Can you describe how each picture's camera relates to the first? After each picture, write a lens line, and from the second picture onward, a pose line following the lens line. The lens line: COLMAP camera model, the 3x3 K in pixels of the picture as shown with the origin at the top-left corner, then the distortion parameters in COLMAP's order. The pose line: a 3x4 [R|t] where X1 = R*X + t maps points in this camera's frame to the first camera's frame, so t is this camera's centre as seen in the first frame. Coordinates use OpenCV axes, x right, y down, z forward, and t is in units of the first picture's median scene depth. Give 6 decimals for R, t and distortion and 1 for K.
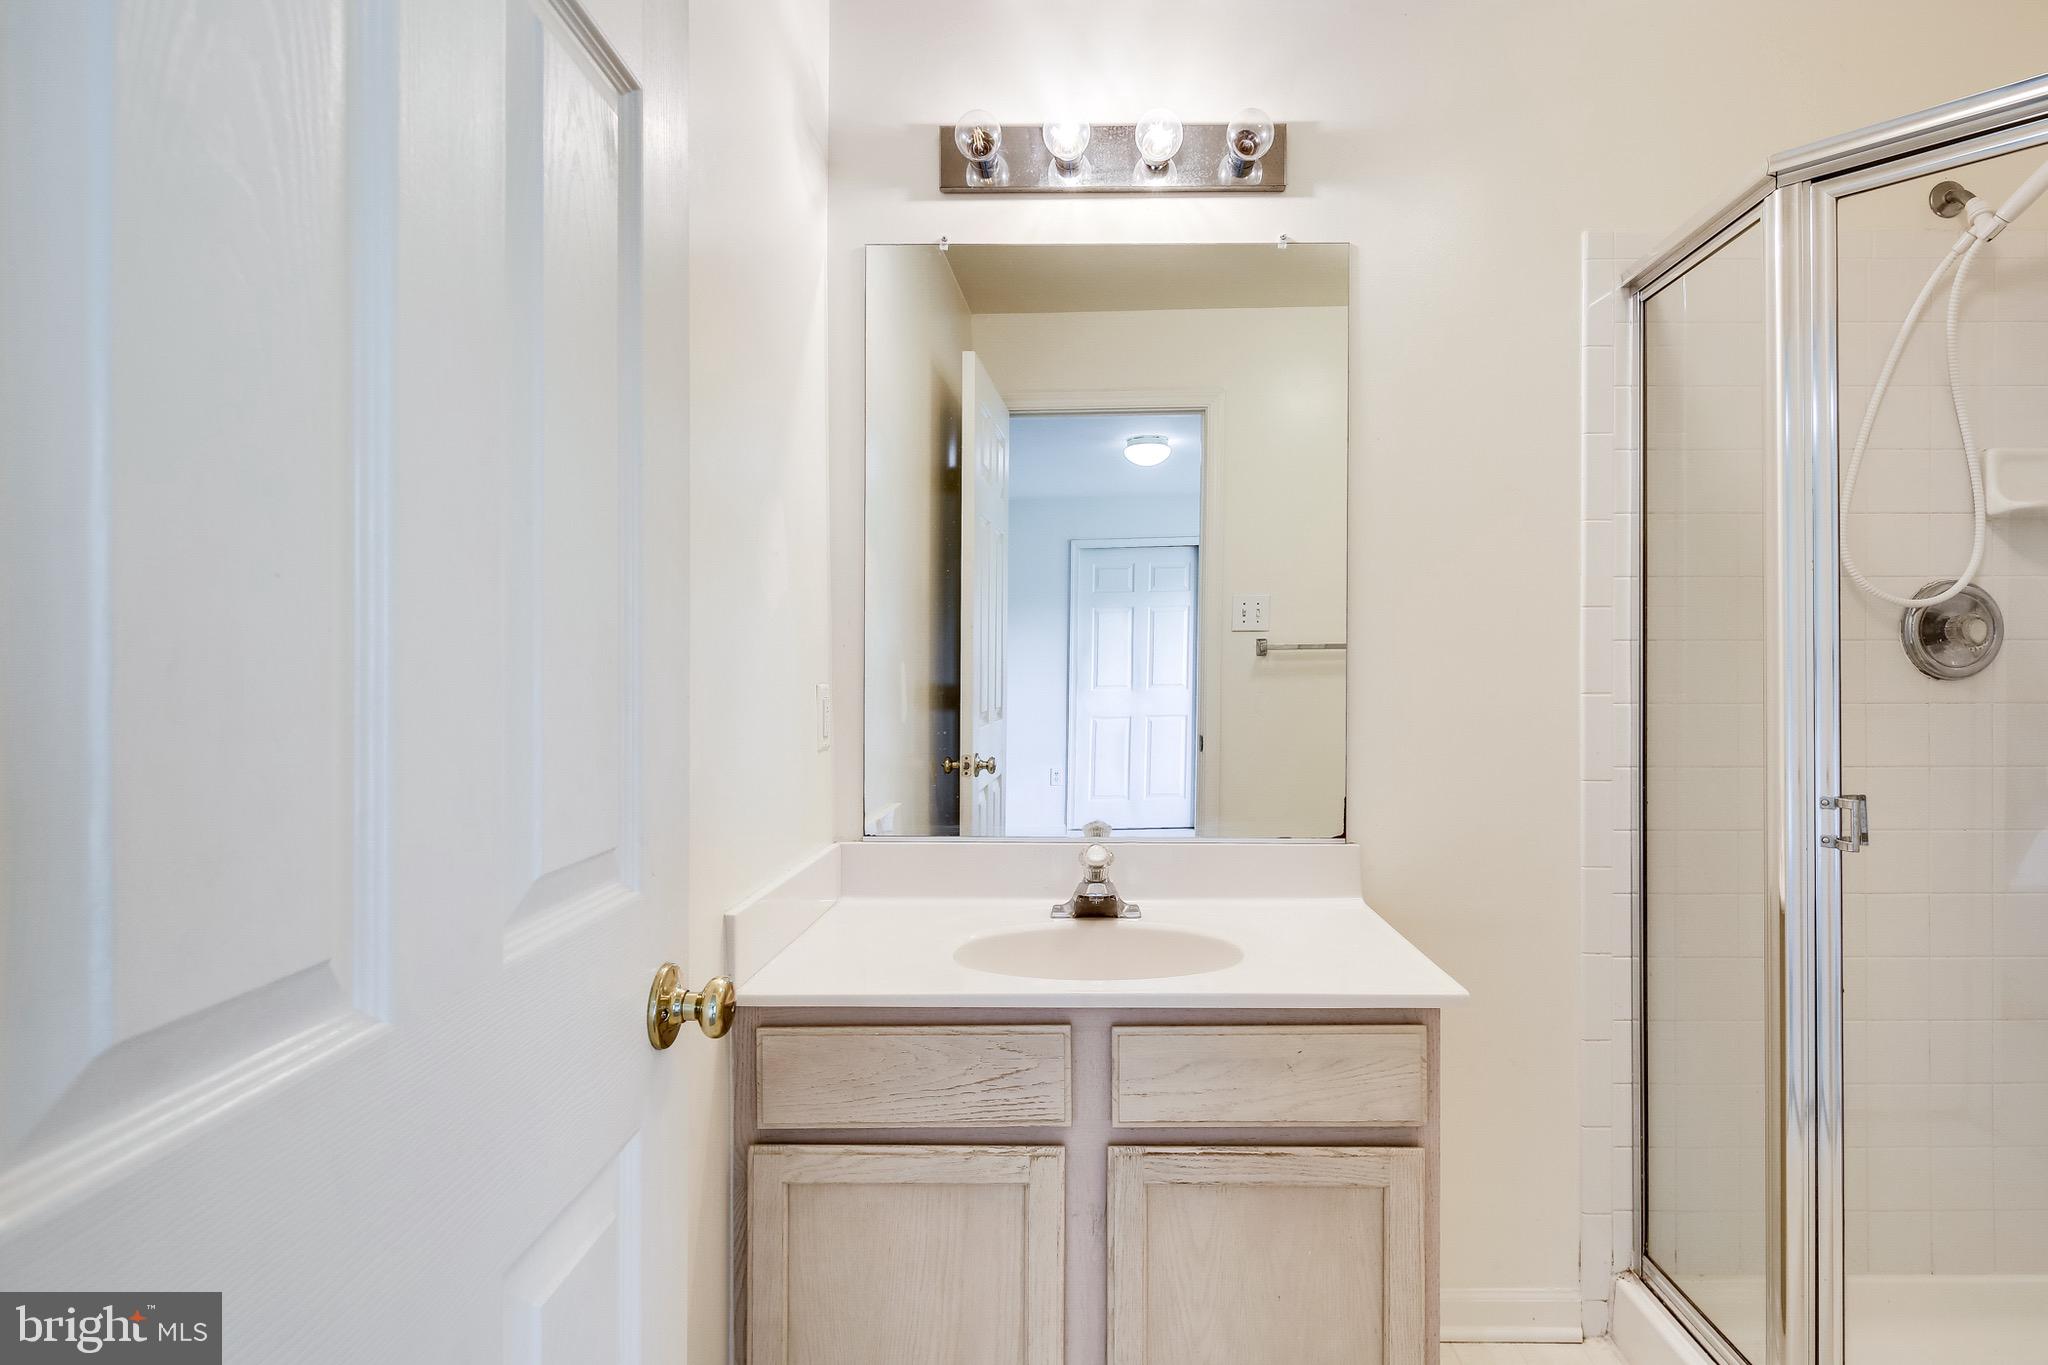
lens RADIAL K [[1003.2, 0, 1025.9], [0, 1003.2, 689.3], [0, 0, 1]] dist [0.004973, -0.004796]
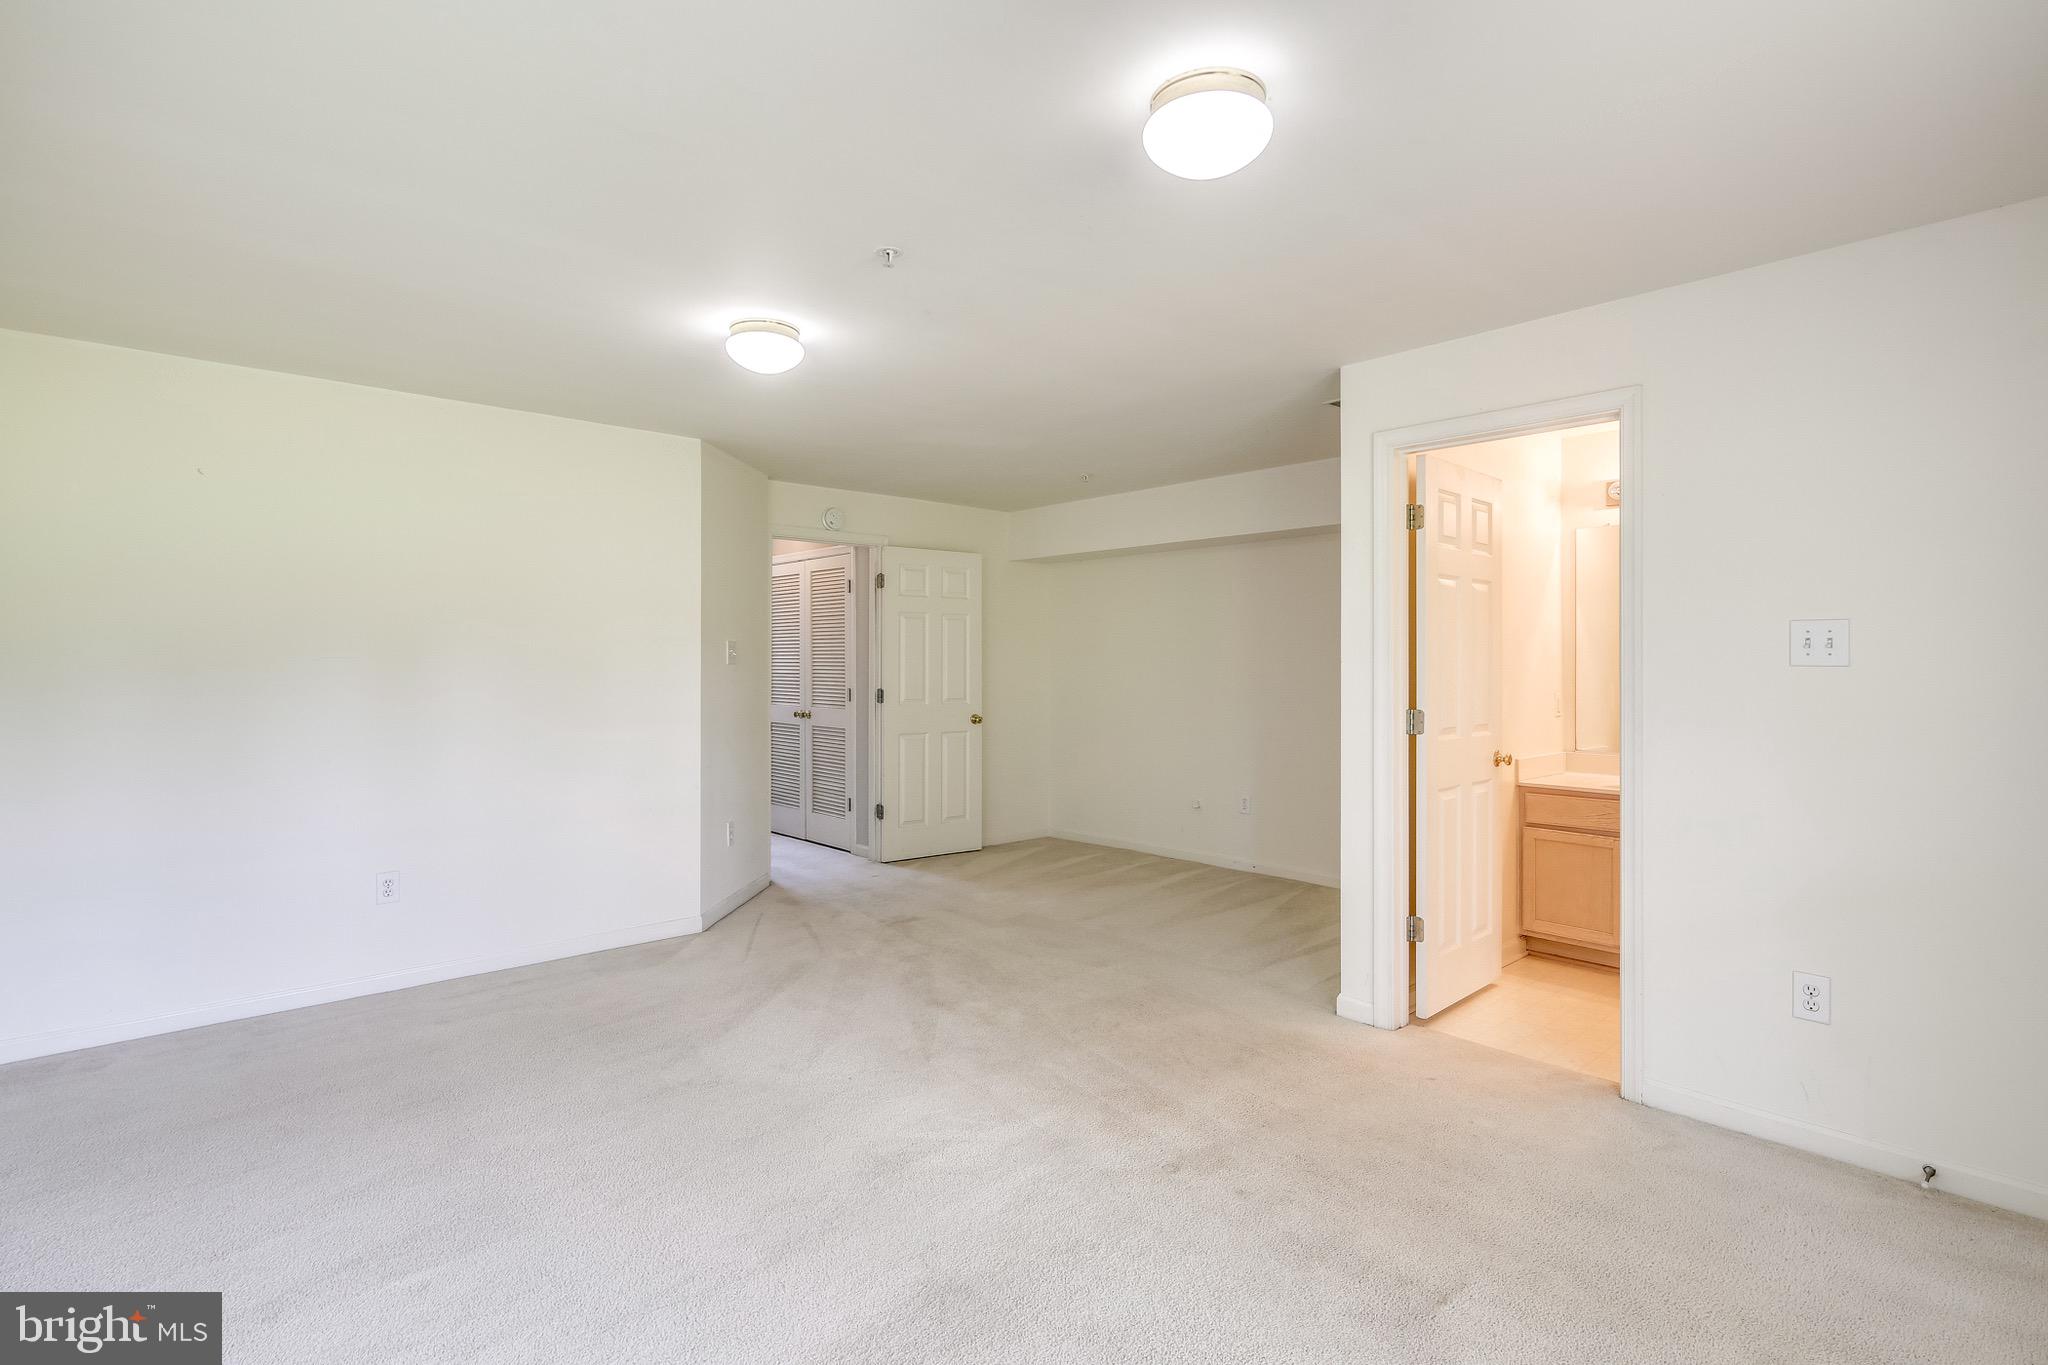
lens RADIAL K [[1003.2, 0, 1019.5], [0, 1003.2, 682.5], [0, 0, 1]] dist [0.004973, -0.004796]
pose [[0.699479, 0.001497, -0.714651, 0.987192], [0.001829, 0.999991, 0.003884, -0.060848], [0.714650, -0.004024, 0.699470, -2.673728]]
